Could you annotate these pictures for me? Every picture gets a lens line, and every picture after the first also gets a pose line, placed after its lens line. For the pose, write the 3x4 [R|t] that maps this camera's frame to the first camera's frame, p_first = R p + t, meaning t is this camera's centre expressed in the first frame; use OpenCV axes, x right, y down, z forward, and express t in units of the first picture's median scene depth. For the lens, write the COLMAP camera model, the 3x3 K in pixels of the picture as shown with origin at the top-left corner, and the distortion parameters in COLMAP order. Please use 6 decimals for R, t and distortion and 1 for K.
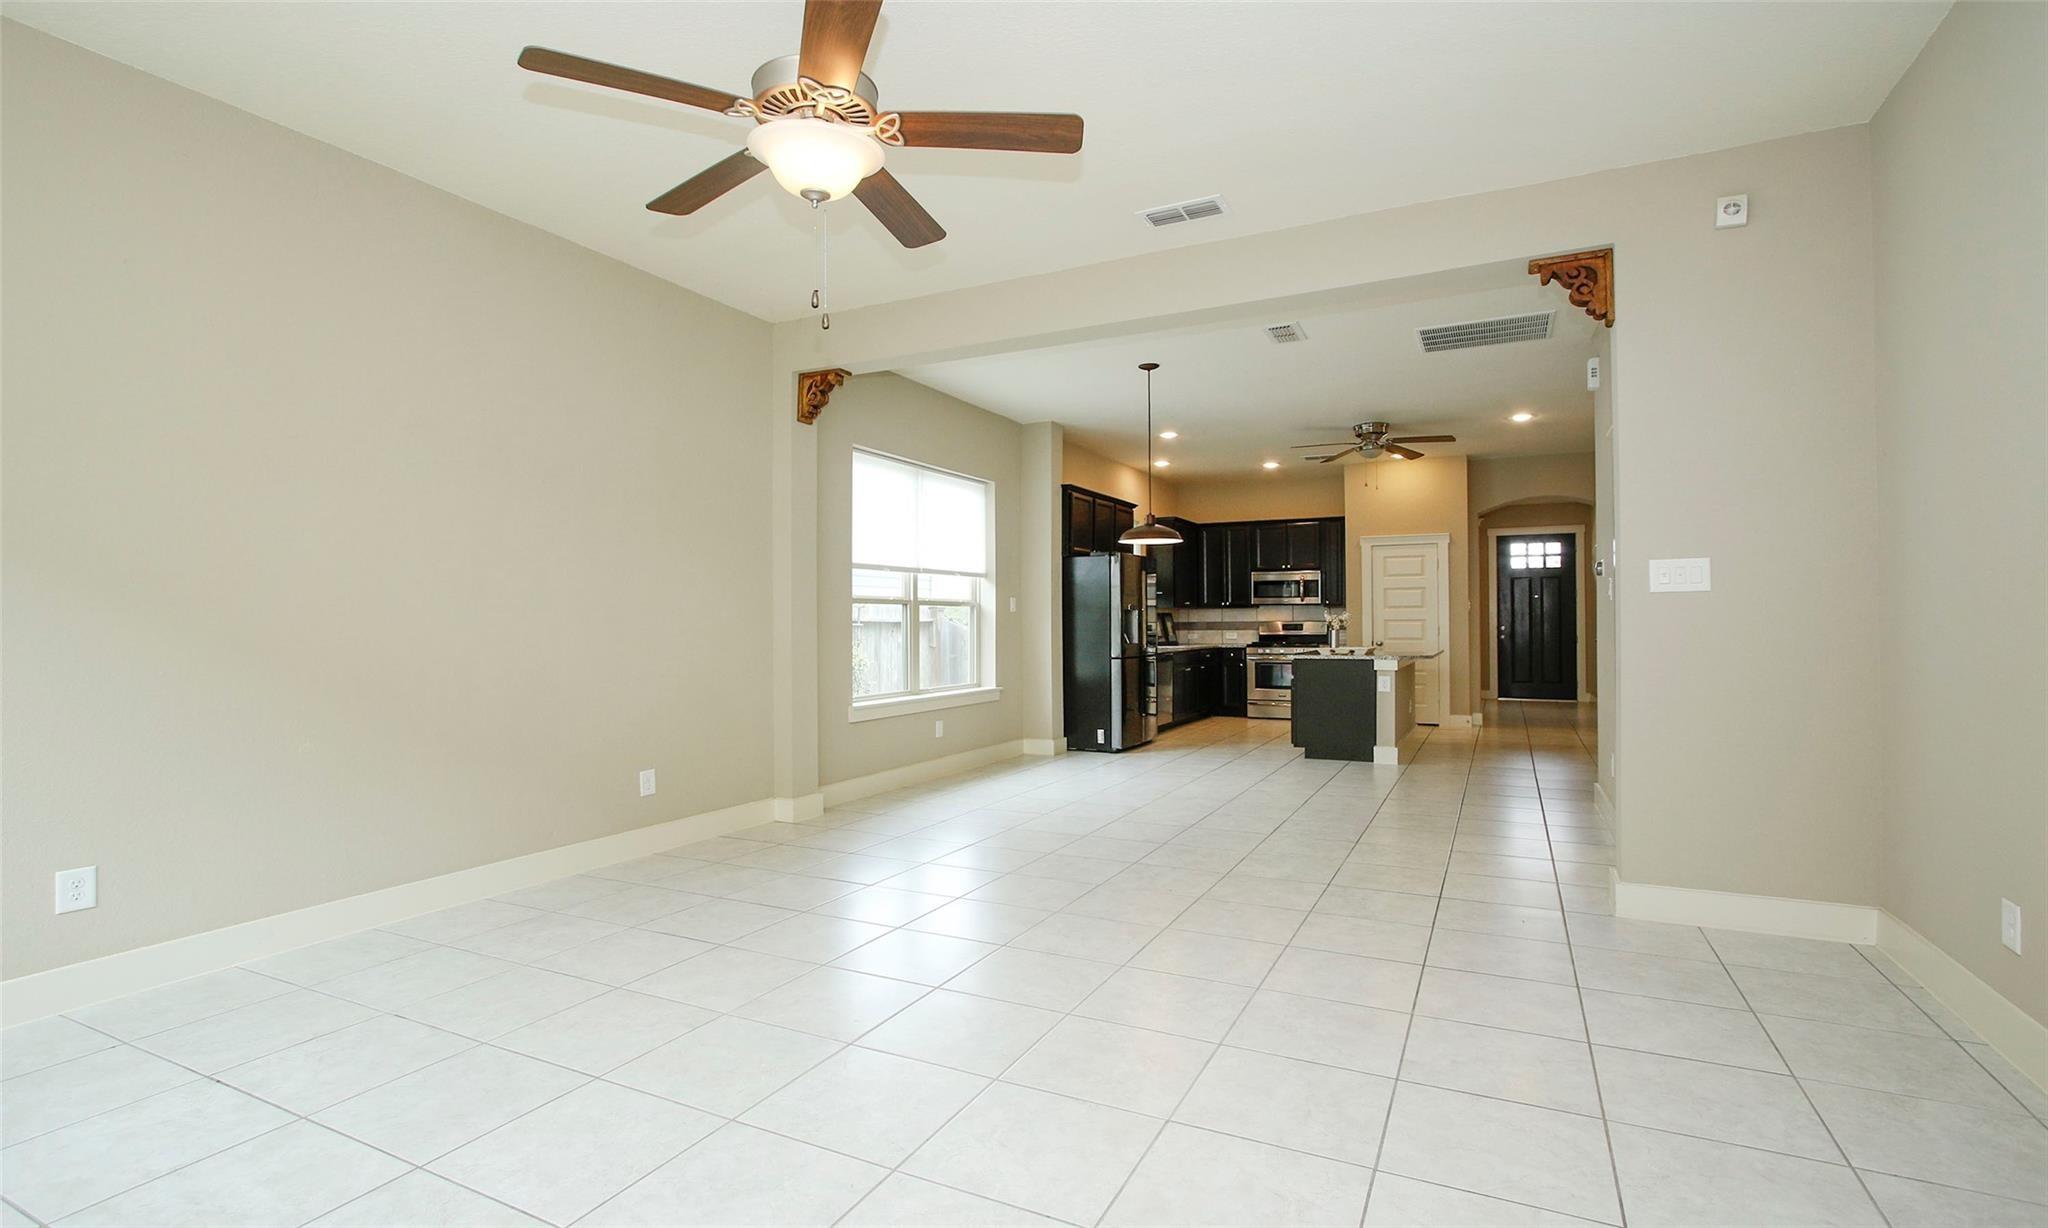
lens RADIAL K [[961.4, 0, 954.2], [0, 961.4, 612.0], [0, 0, 1]] dist [-0.014194, 0.000044]
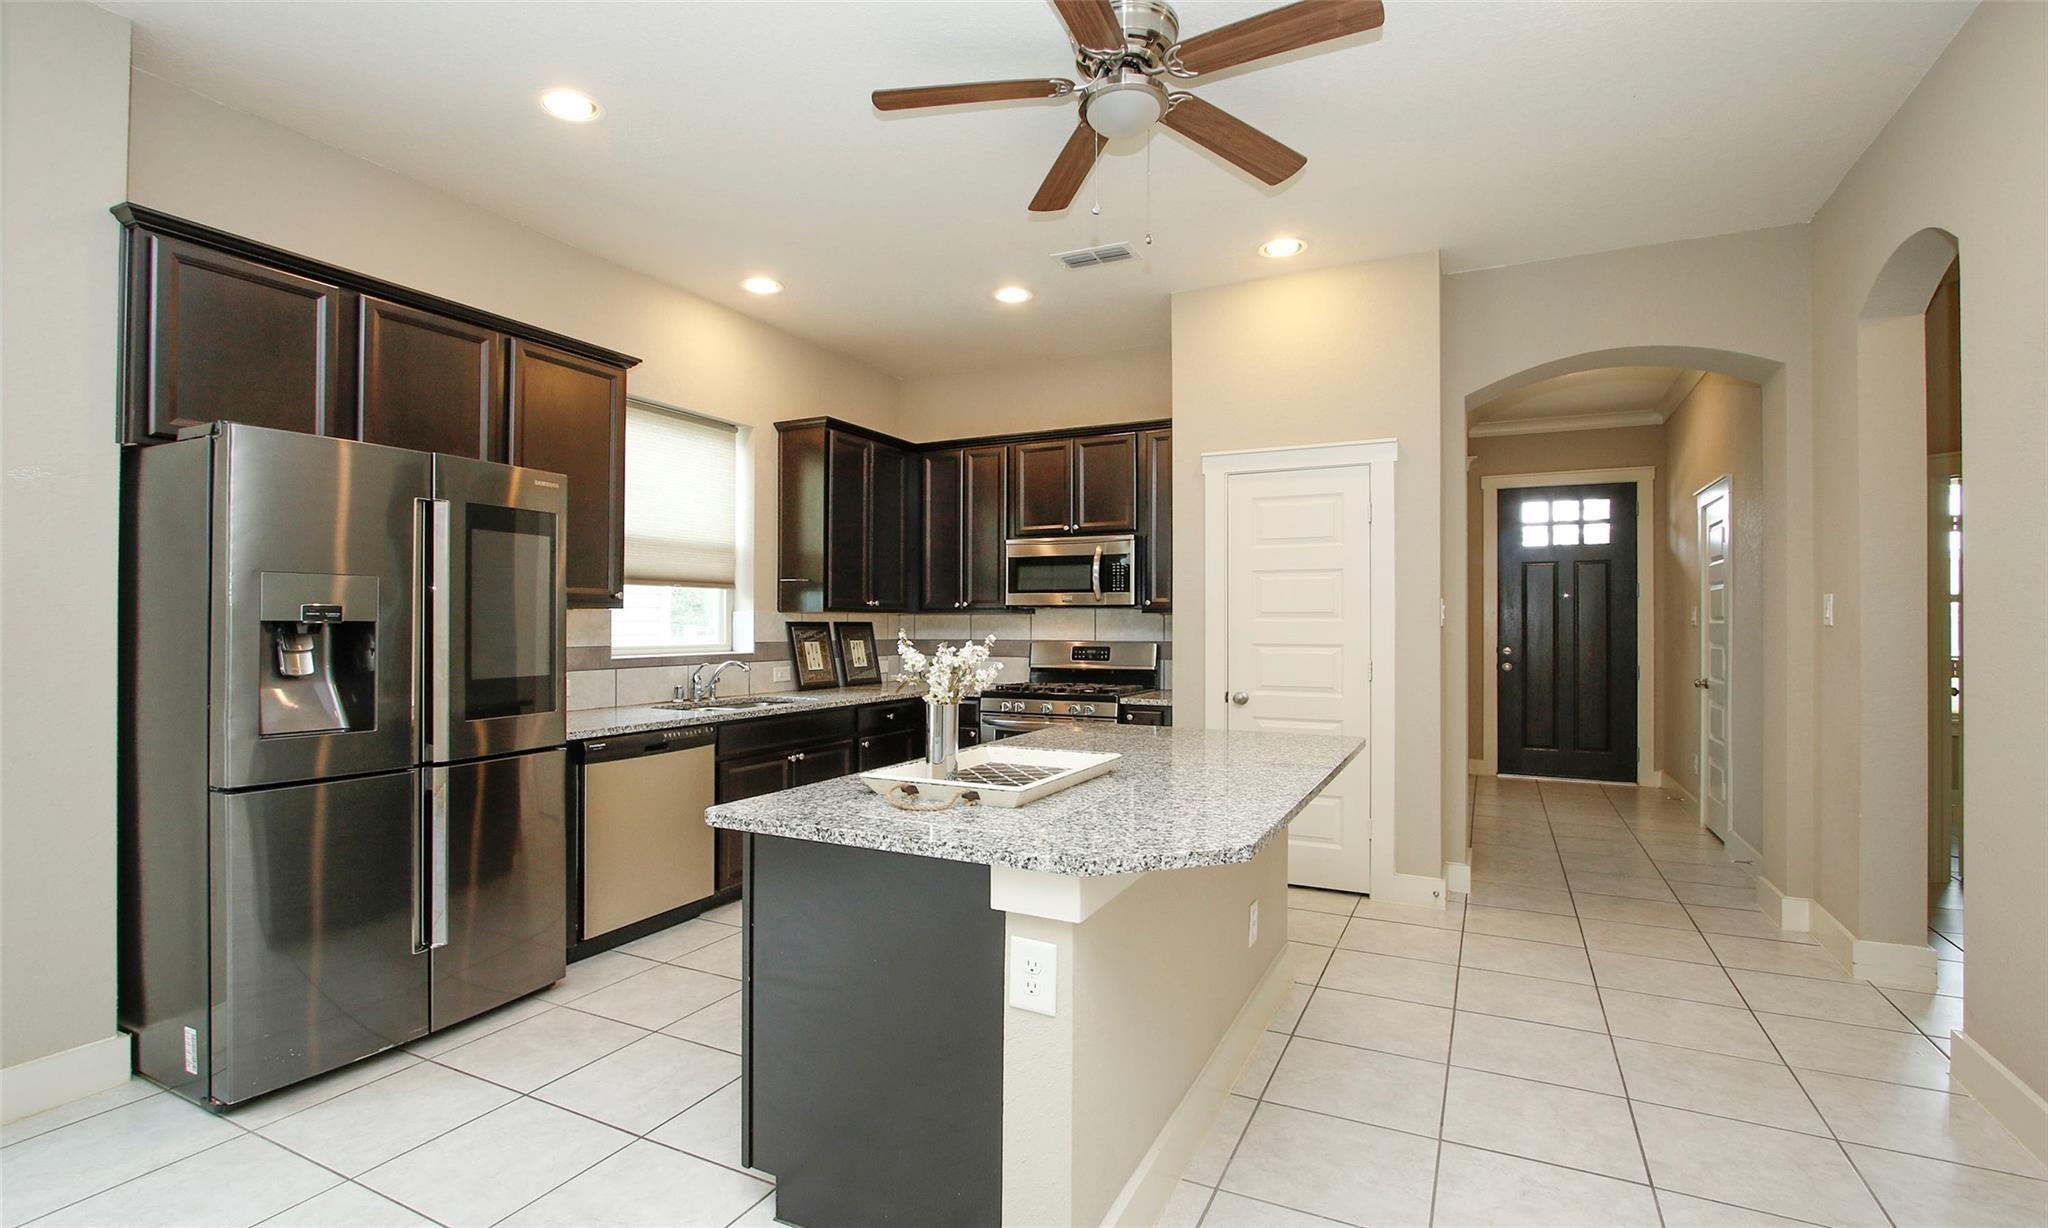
lens RADIAL K [[940.7, 0, 1013.4], [0, 940.7, 622.3], [0, 0, 1]] dist [-0.015952, -0.000032]
pose [[0.998693, 0.005638, 0.050808, 0.298659], [-0.006182, 0.999925, 0.010560, -0.004847], [-0.050745, -0.010861, 0.998653, 0.544287]]
